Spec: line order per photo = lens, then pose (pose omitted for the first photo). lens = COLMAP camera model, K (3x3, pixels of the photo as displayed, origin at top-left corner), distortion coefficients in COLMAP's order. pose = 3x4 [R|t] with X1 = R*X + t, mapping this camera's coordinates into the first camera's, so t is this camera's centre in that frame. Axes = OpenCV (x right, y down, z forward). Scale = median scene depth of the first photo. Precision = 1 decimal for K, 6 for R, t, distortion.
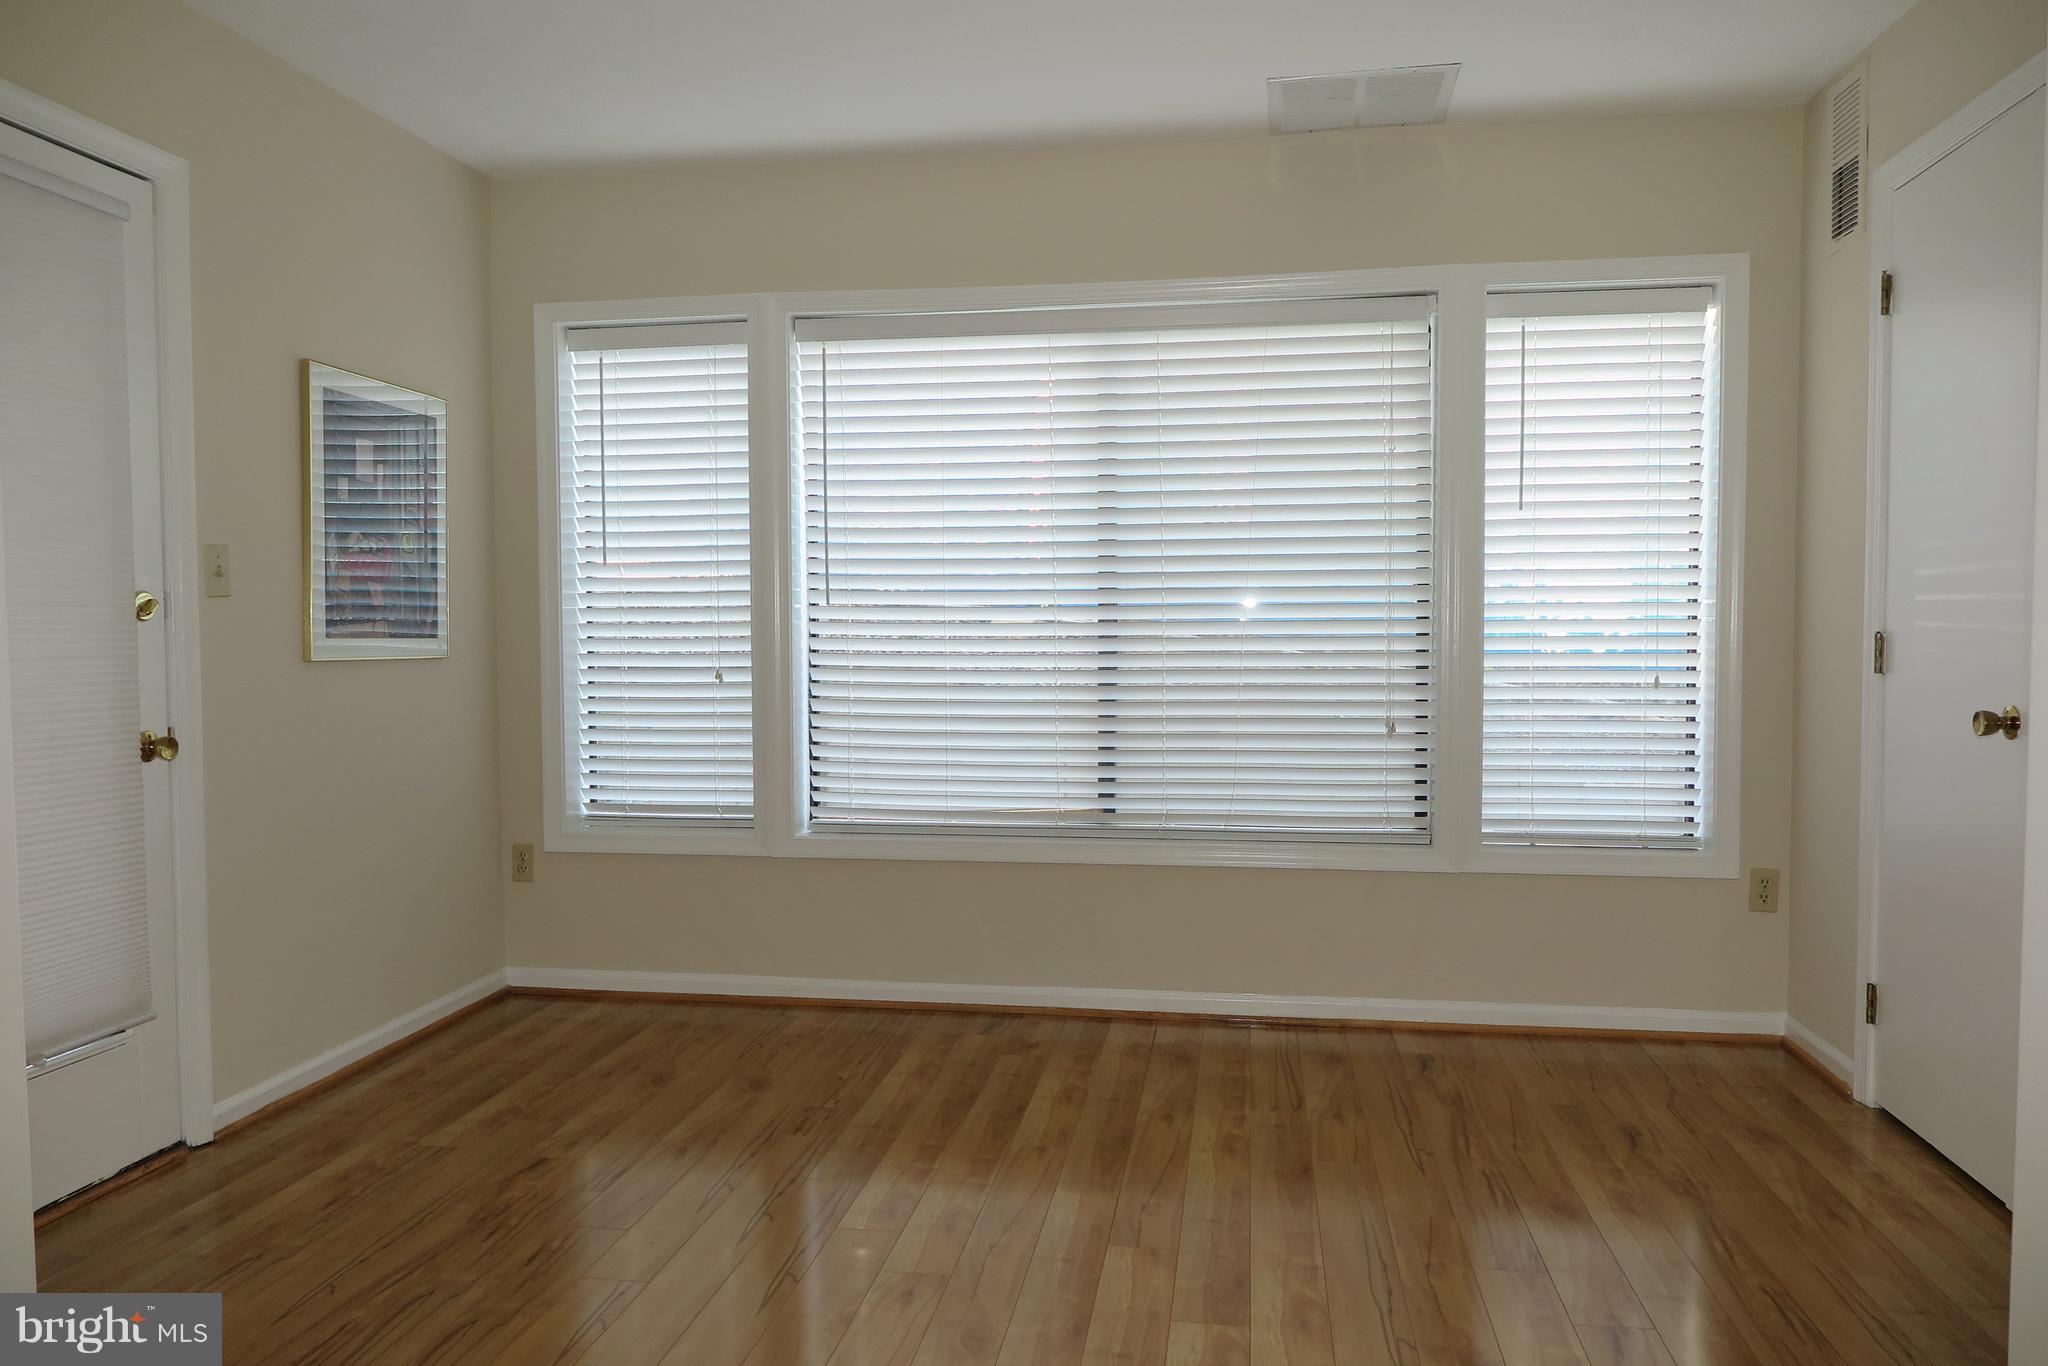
lens RADIAL K [[1408.0, 0, 1027.1], [0, 1408.0, 696.2], [0, 0, 1]] dist [-0.013085, 0.011593]
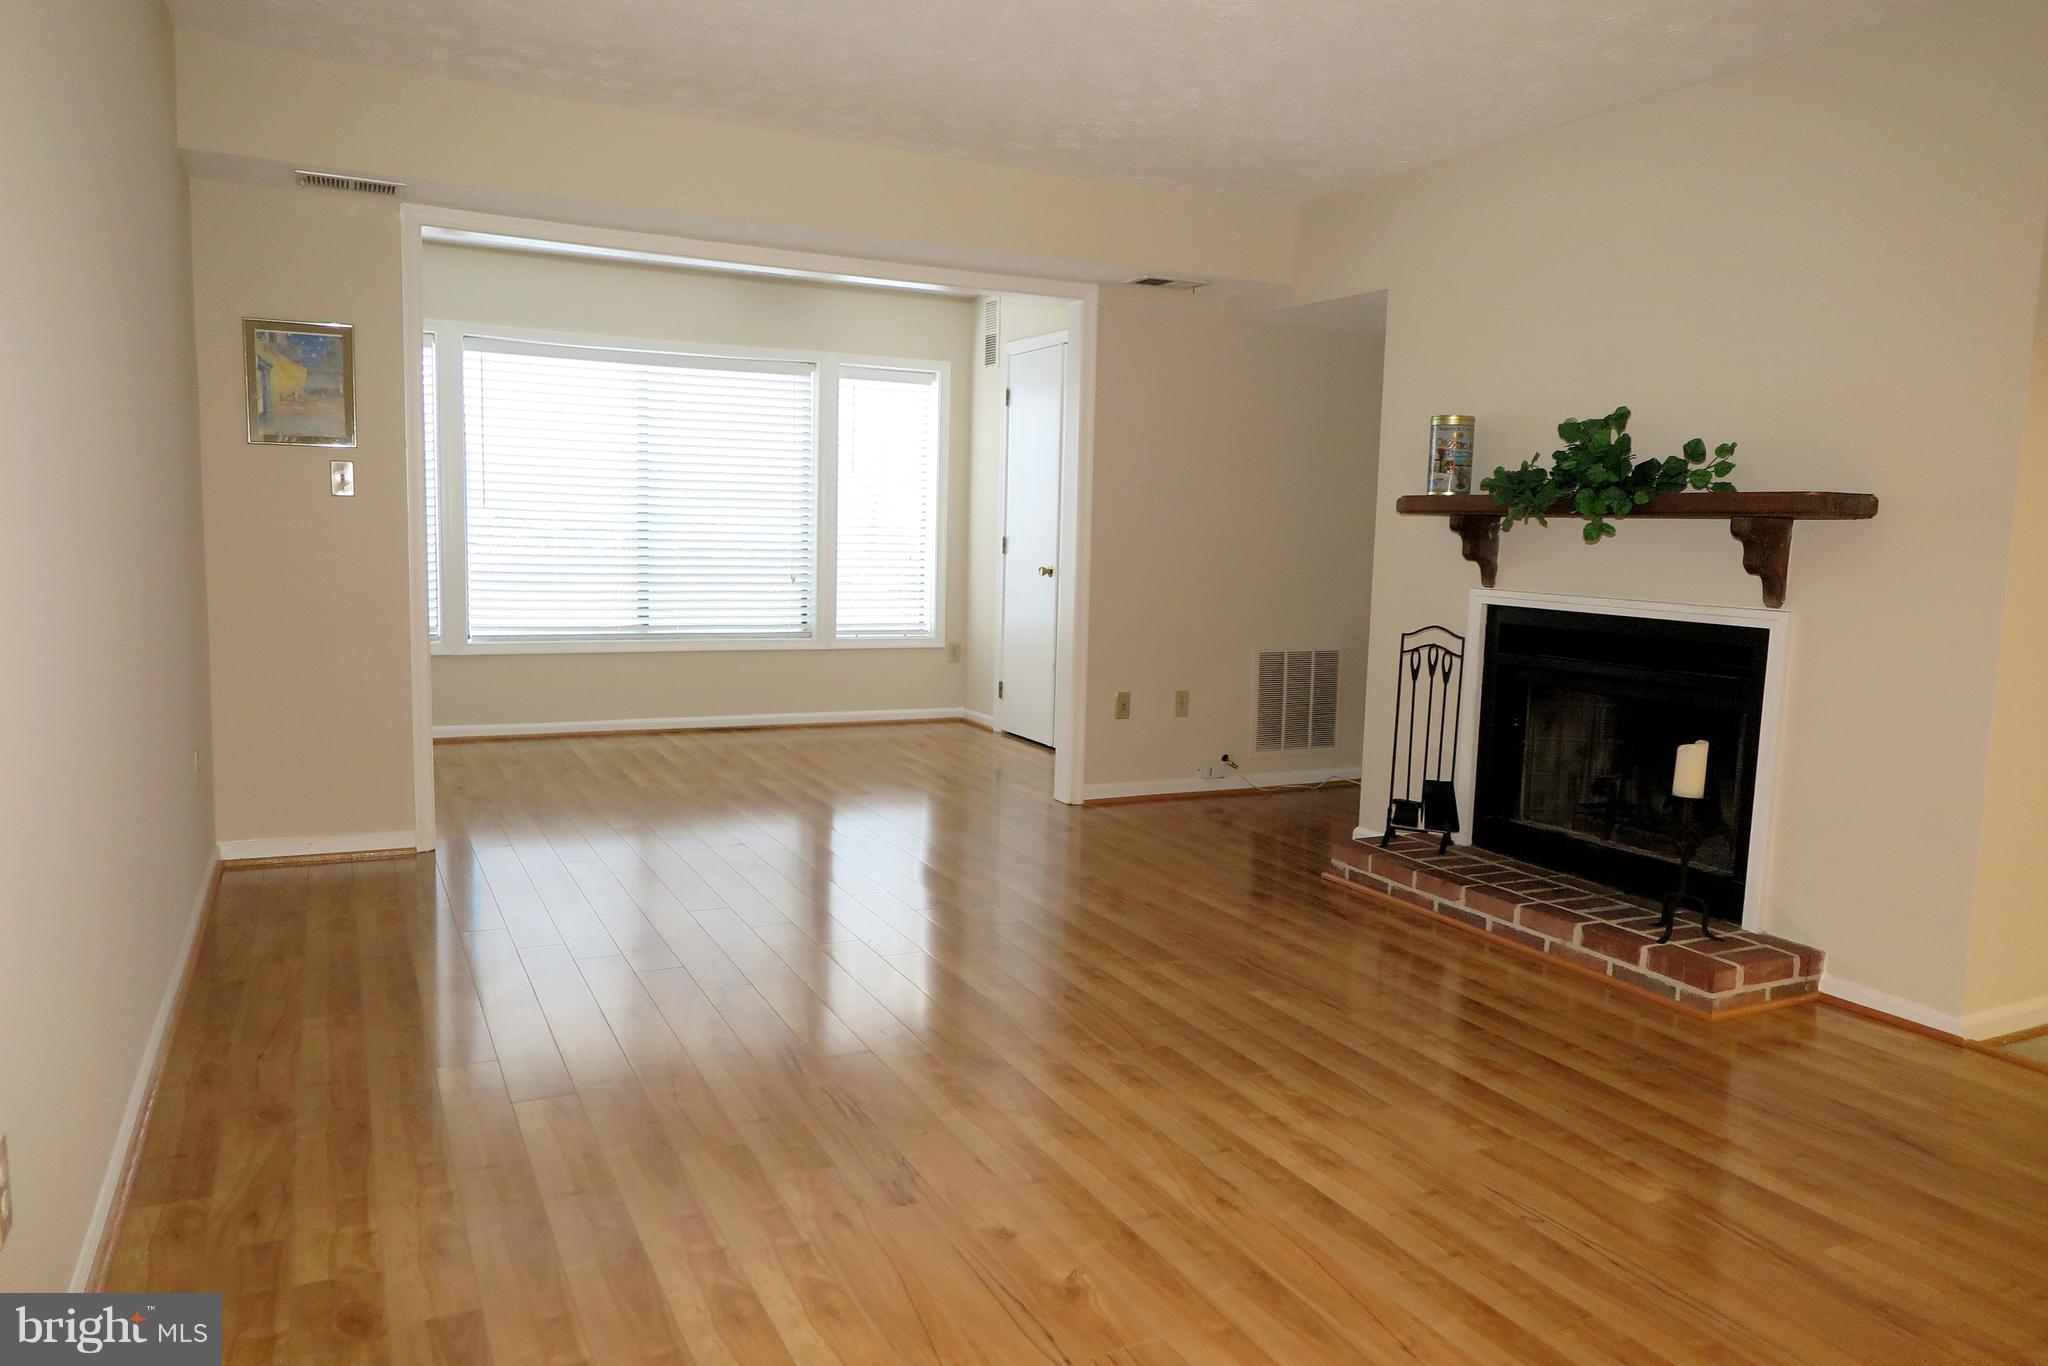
lens RADIAL K [[1408.0, 0, 1041.1], [0, 1408.0, 673.1], [0, 0, 1]] dist [-0.013085, 0.011593]
pose [[0.797367, -0.037536, 0.602326, -0.651301], [-0.002183, 0.997878, 0.065076, 0.024514], [-0.603490, -0.053204, 0.795593, -0.785483]]
